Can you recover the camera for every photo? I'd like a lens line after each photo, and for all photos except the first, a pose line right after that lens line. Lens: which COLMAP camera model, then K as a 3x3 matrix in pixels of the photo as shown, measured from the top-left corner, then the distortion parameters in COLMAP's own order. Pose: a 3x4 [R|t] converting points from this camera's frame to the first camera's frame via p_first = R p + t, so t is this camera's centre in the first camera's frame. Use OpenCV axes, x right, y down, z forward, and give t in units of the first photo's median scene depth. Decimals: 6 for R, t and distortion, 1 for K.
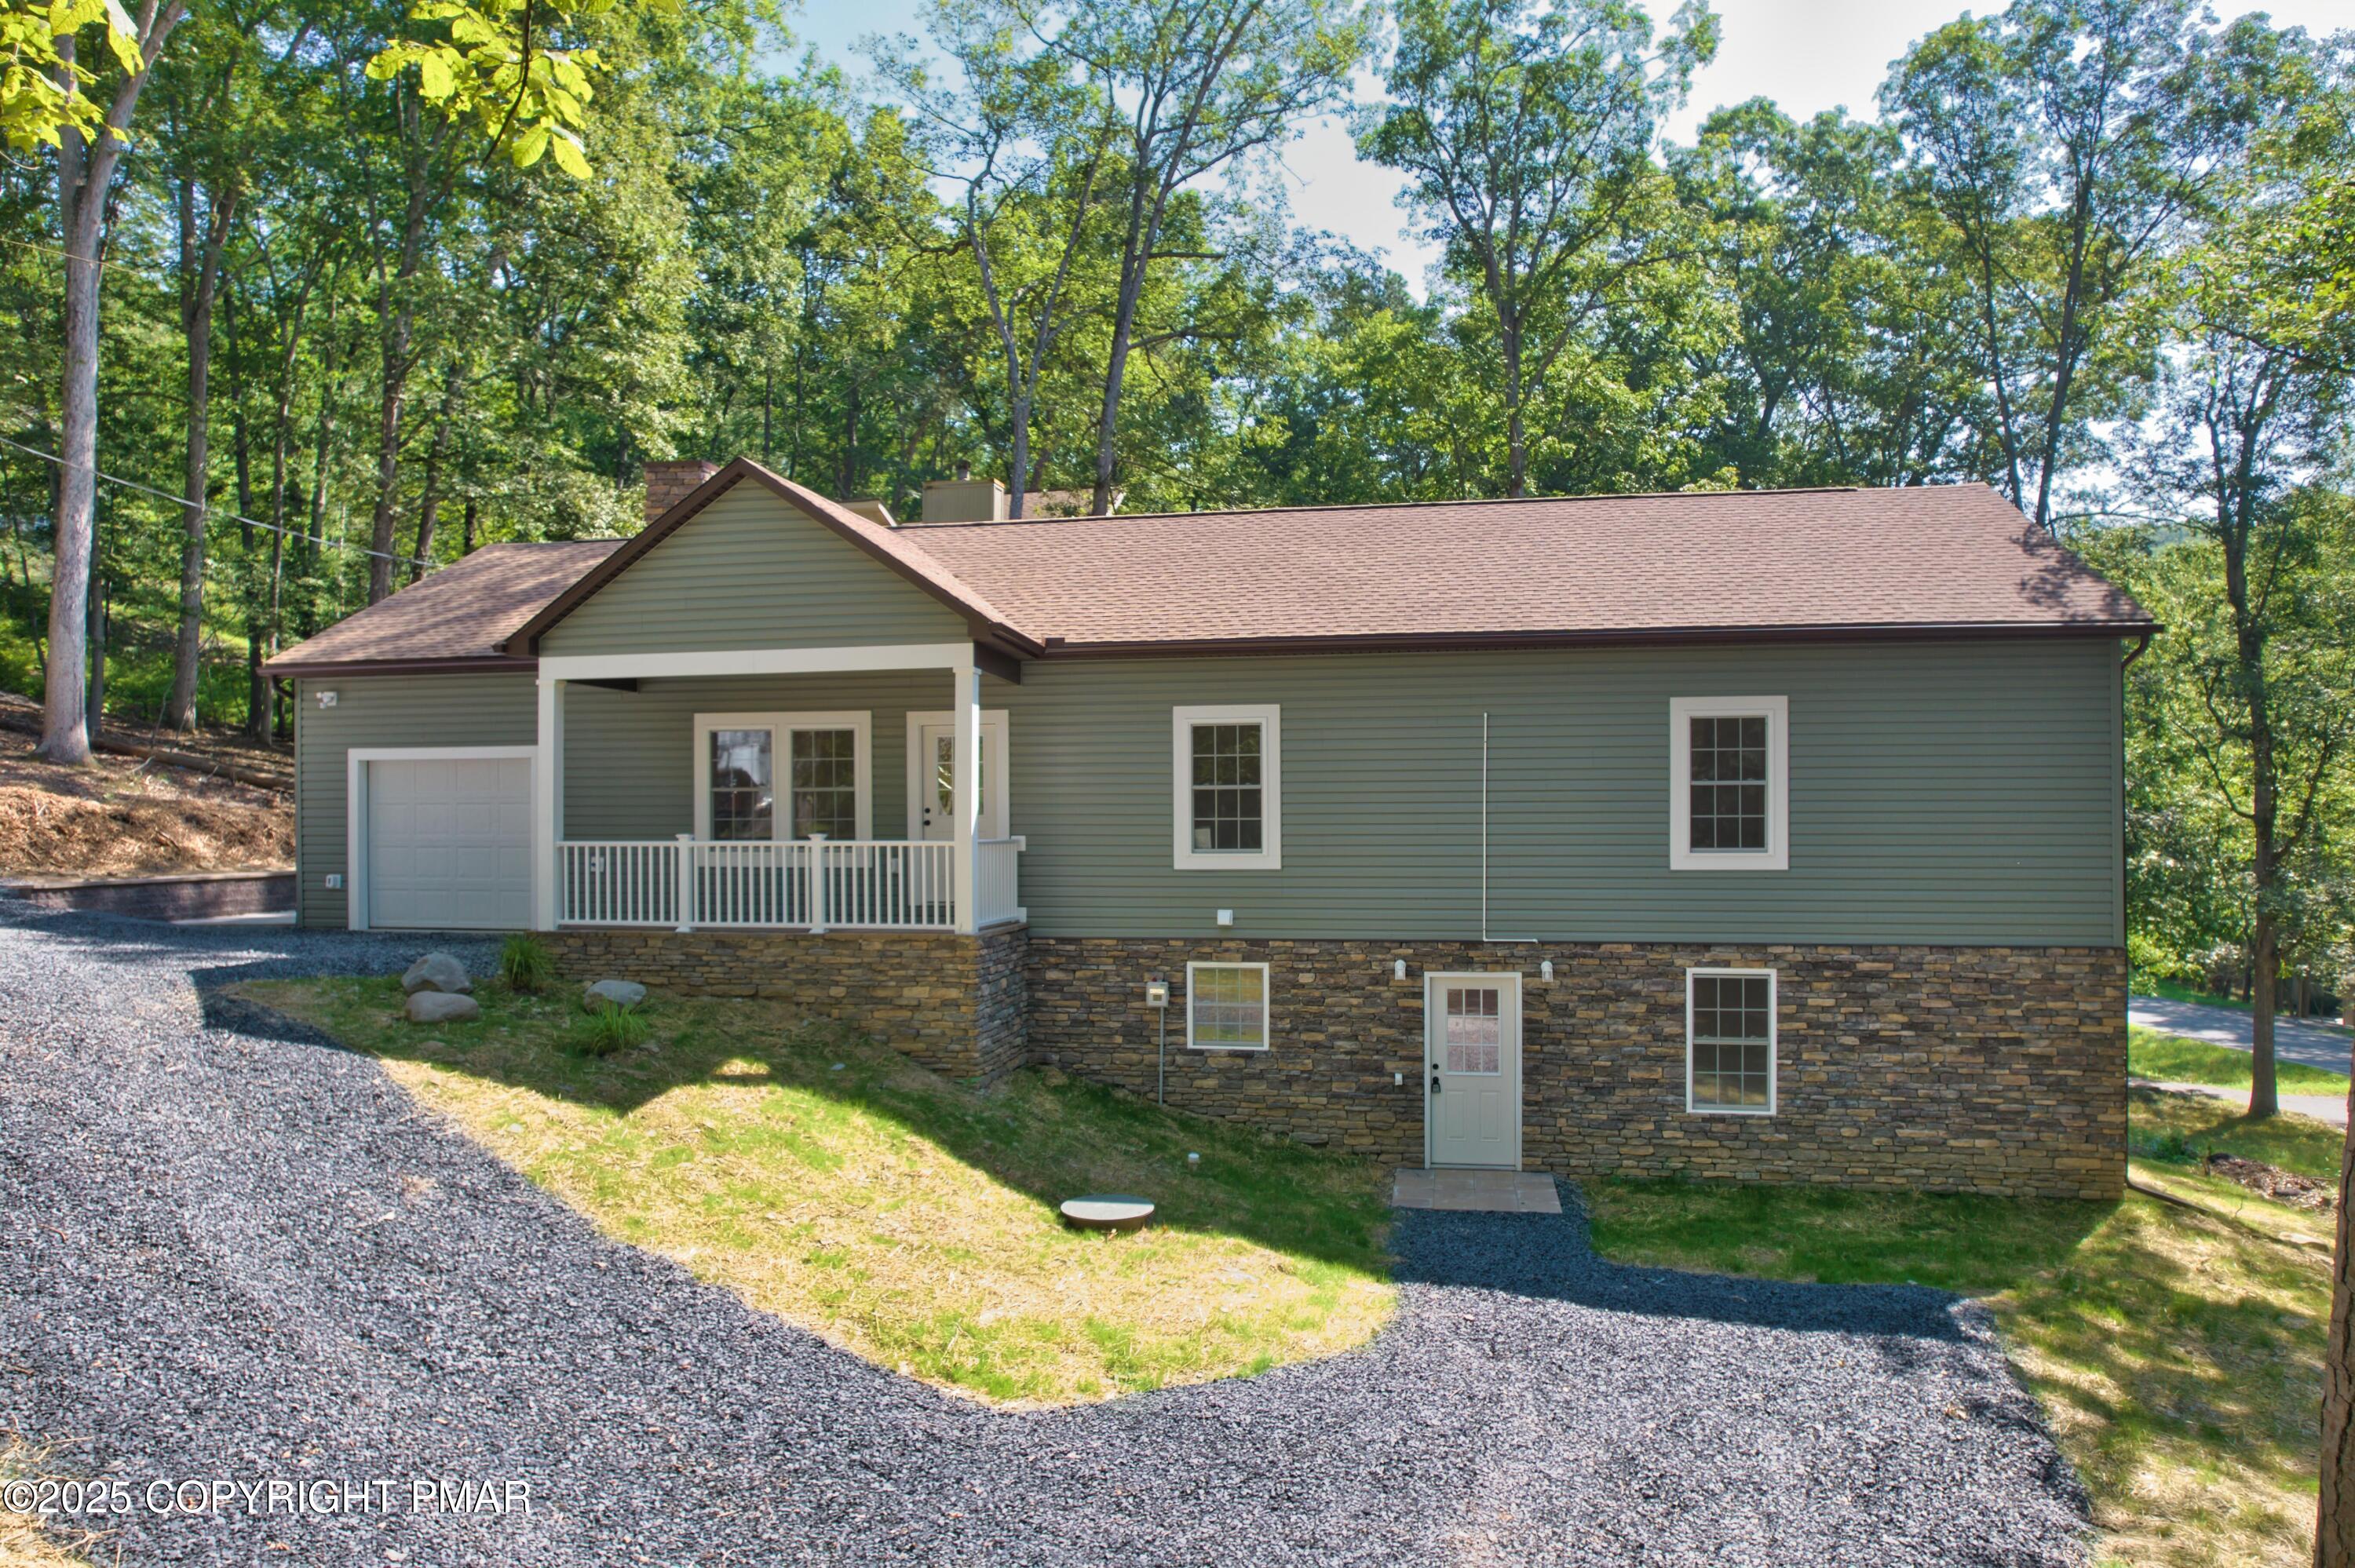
lens RADIAL K [[1491.4, 0, 1175.6], [0, 1491.4, 833.4], [0, 0, 1]] dist [-0.080167, 0.079398]
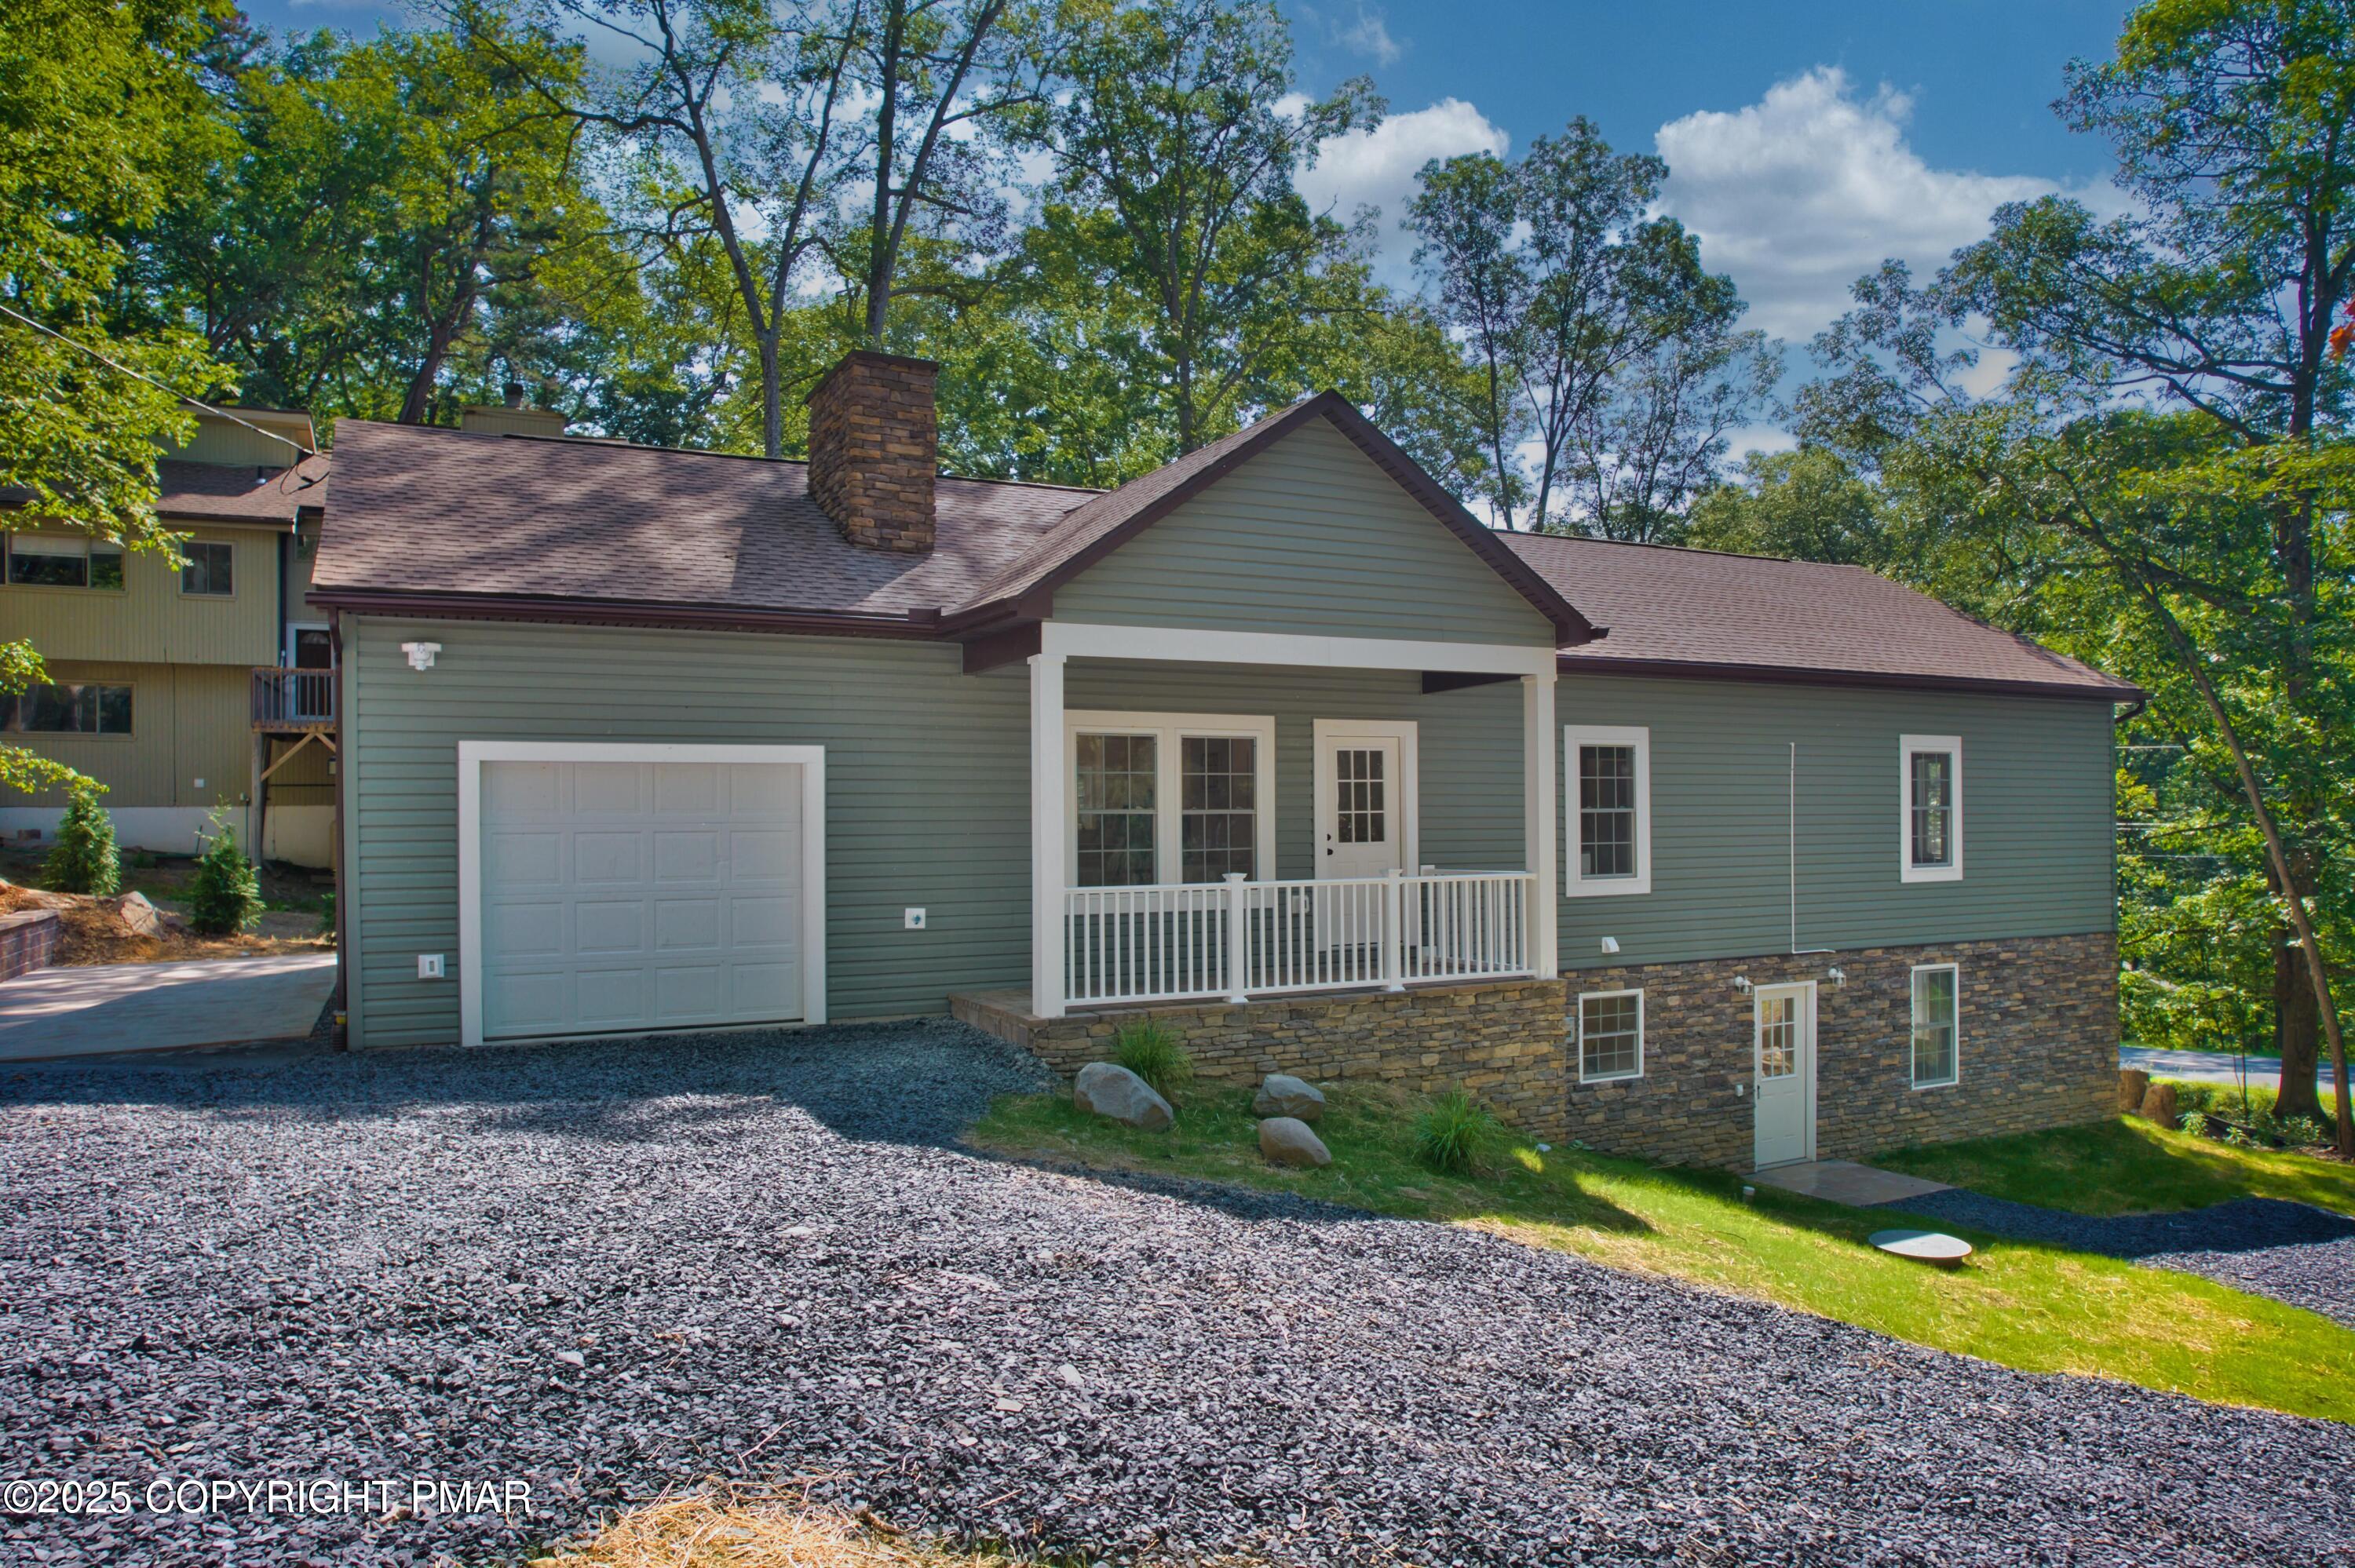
lens RADIAL K [[1517.5, 0, 1185.9], [0, 1517.5, 814.5], [0, 0, 1]] dist [-0.089387, 0.080953]
pose [[0.797271, -0.000069, 0.603622, -0.791817], [0.012451, 0.999789, -0.016331, -0.016146], [-0.603493, 0.020536, 0.797104, 0.388924]]
